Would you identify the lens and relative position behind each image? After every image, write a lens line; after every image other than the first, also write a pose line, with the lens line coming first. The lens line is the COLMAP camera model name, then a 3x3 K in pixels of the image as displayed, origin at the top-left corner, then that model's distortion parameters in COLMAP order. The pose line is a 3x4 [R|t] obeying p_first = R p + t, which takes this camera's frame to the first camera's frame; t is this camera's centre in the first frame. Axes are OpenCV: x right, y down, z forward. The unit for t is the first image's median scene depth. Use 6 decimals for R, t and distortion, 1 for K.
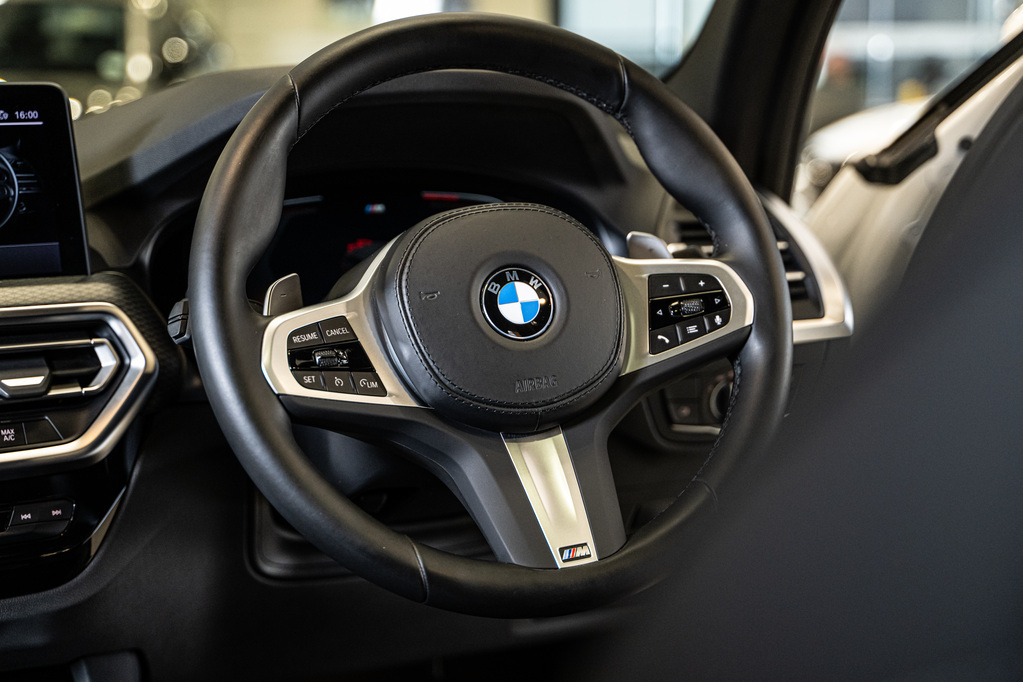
lens RADIAL K [[1578.1, 0, 513.0], [0, 1578.1, 365.9], [0, 0, 1]] dist [-0.008333, -0.084388]
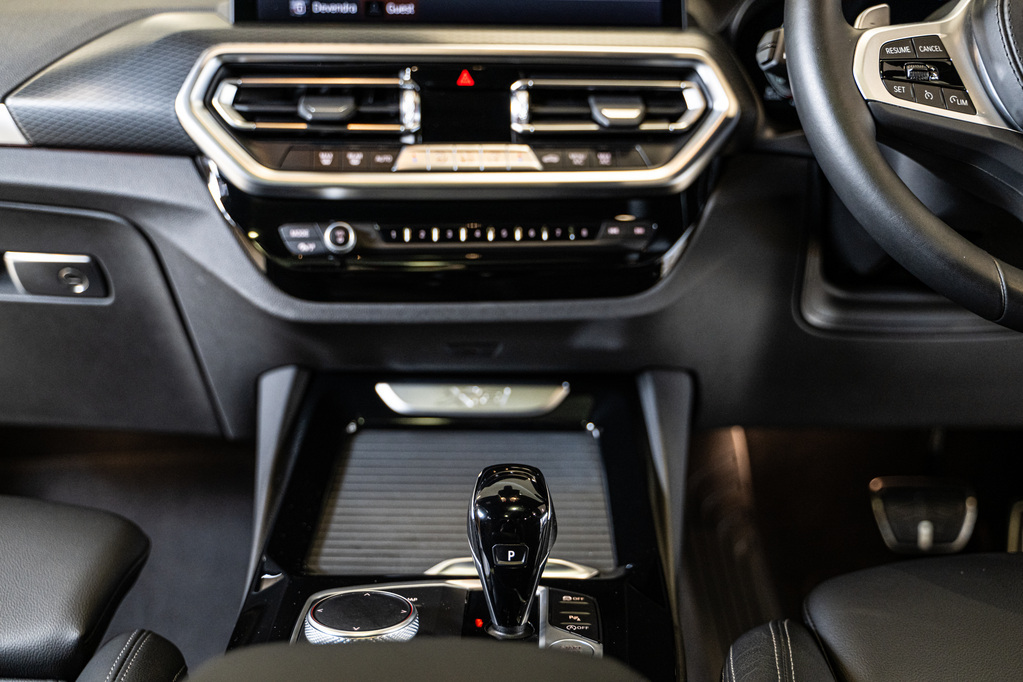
lens RADIAL K [[1110.7, 0, 511.5], [0, 1110.7, 341.0], [0, 0, 1]] dist [0.015187, -0.025708]
pose [[0.925473, 0.102019, -0.364818, -0.077263], [-0.080935, 0.994067, 0.072667, 0.127665], [0.370067, -0.037725, 0.928239, 0.227513]]
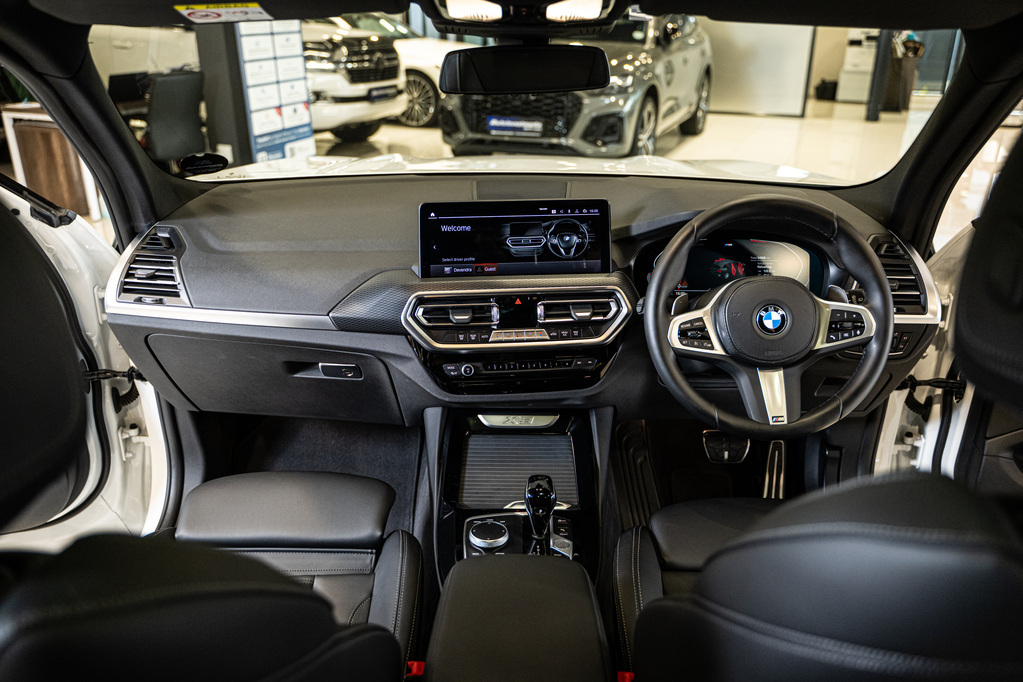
lens RADIAL K [[827.2, 0, 511.5], [0, 827.2, 341.0], [0, 0, 1]] dist [-0.004845, 0.001109]
pose [[0.926326, 0.156317, -0.342760, 0.075975], [-0.079552, 0.970498, 0.227608, -0.273500], [0.368227, -0.183572, 0.911433, -0.375891]]
